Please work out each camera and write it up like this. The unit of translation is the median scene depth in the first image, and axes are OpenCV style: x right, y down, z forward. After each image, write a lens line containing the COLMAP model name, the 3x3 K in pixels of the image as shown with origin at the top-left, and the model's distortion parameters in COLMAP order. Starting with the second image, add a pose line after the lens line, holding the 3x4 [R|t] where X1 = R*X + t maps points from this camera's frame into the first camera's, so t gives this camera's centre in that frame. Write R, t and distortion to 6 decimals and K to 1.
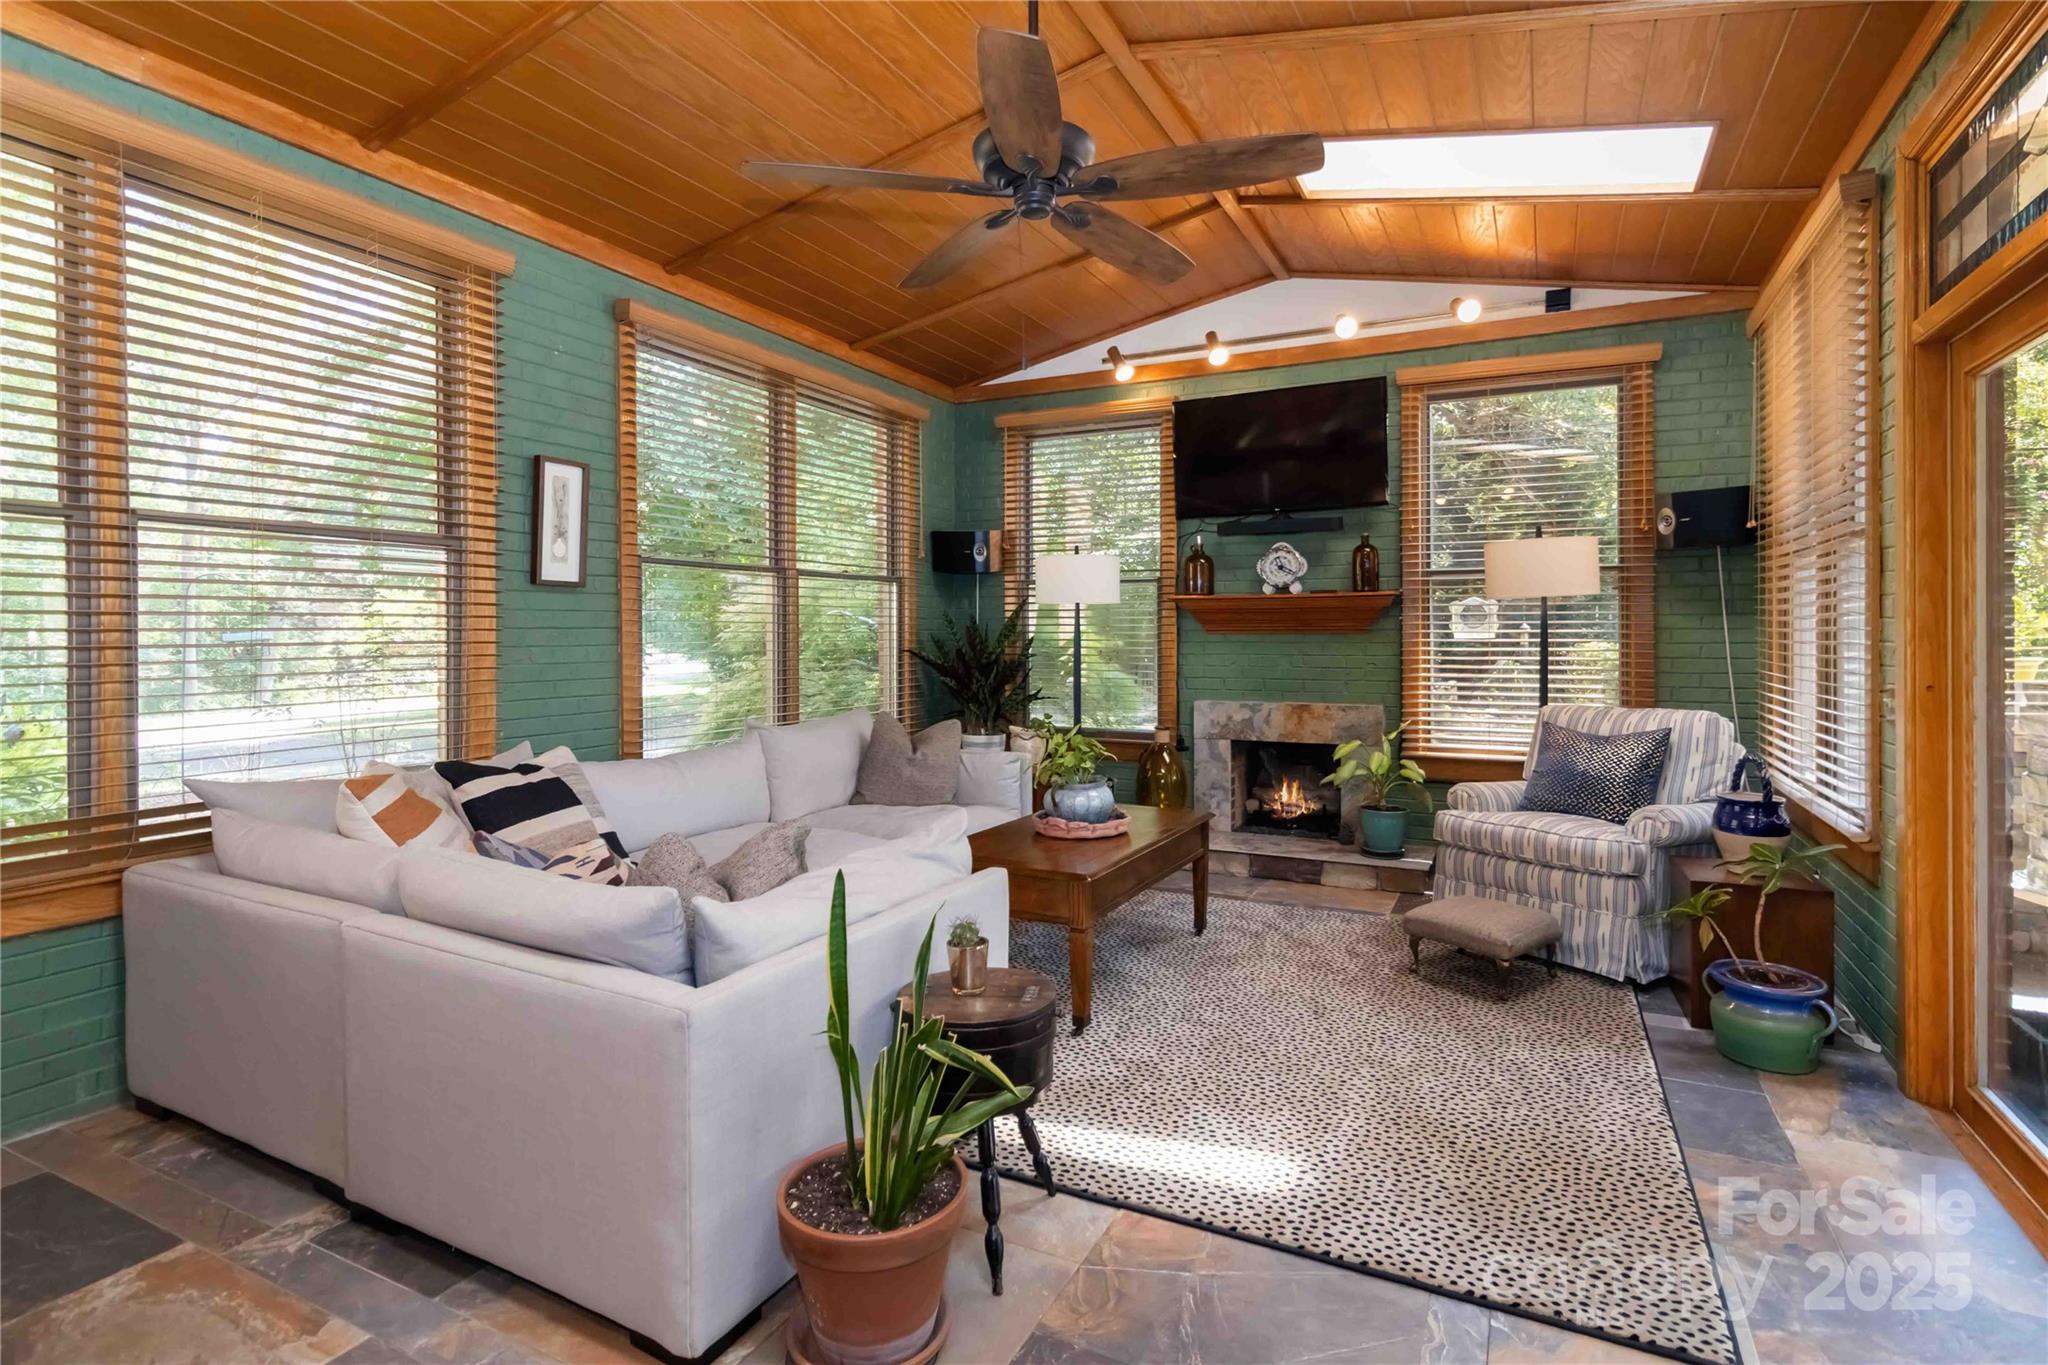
lens RADIAL K [[982.4, 0, 1023.2], [0, 982.4, 631.8], [0, 0, 1]] dist [0.000505, 0.001000]
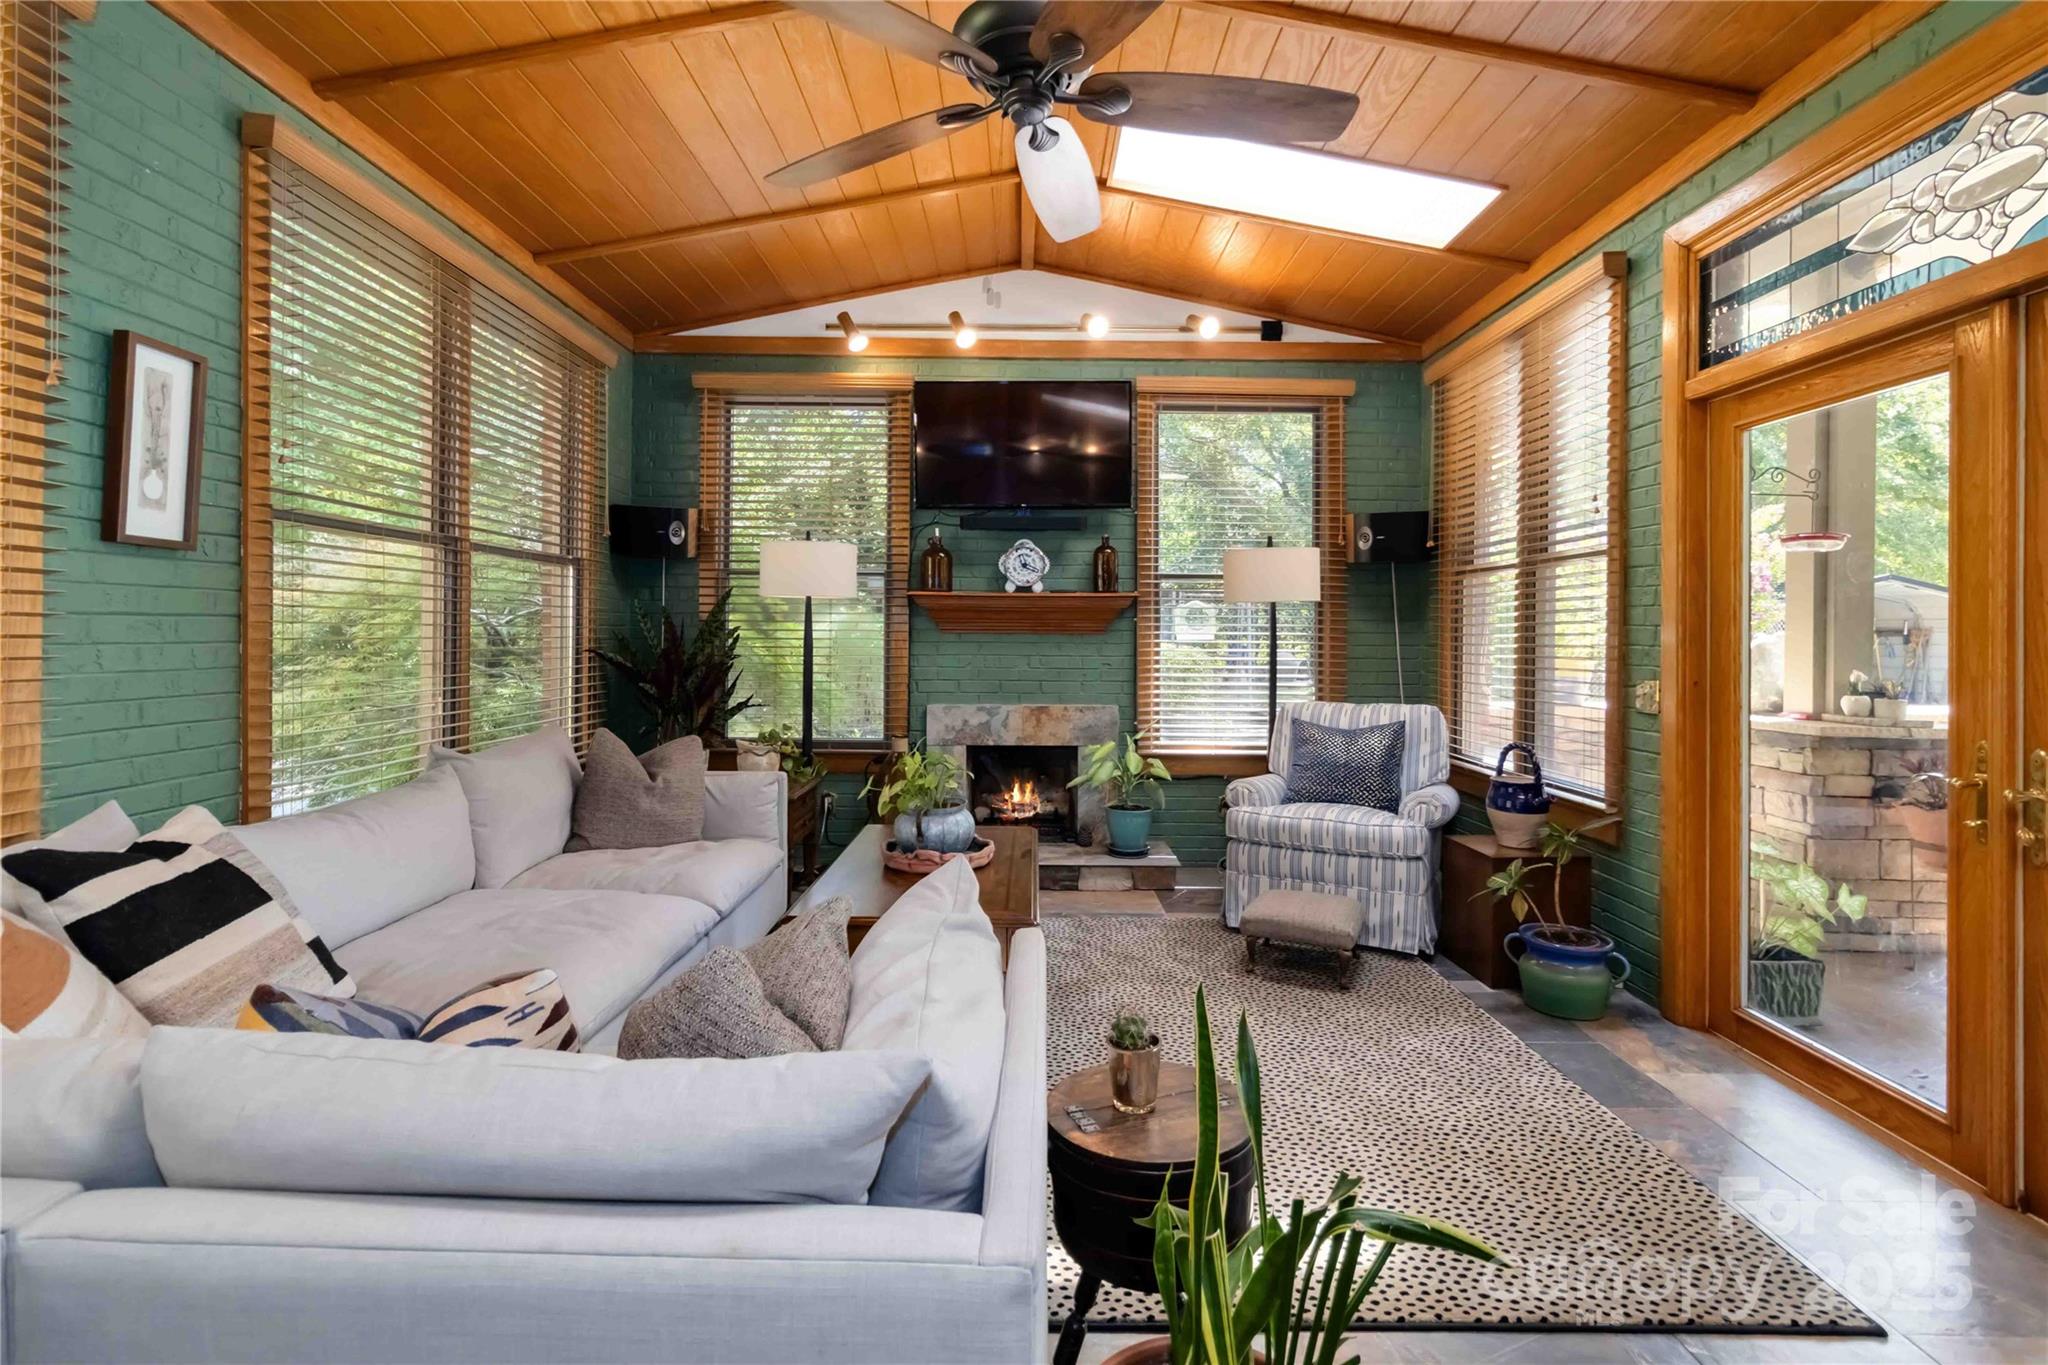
lens RADIAL K [[979.5, 0, 991.8], [0, 979.5, 626.4], [0, 0, 1]] dist [0.002492, -0.000074]
pose [[0.895127, 0.012673, 0.445630, -0.244669], [-0.010475, 0.999918, -0.007396, 0.002628], [-0.445687, 0.001952, 0.895187, 0.186585]]
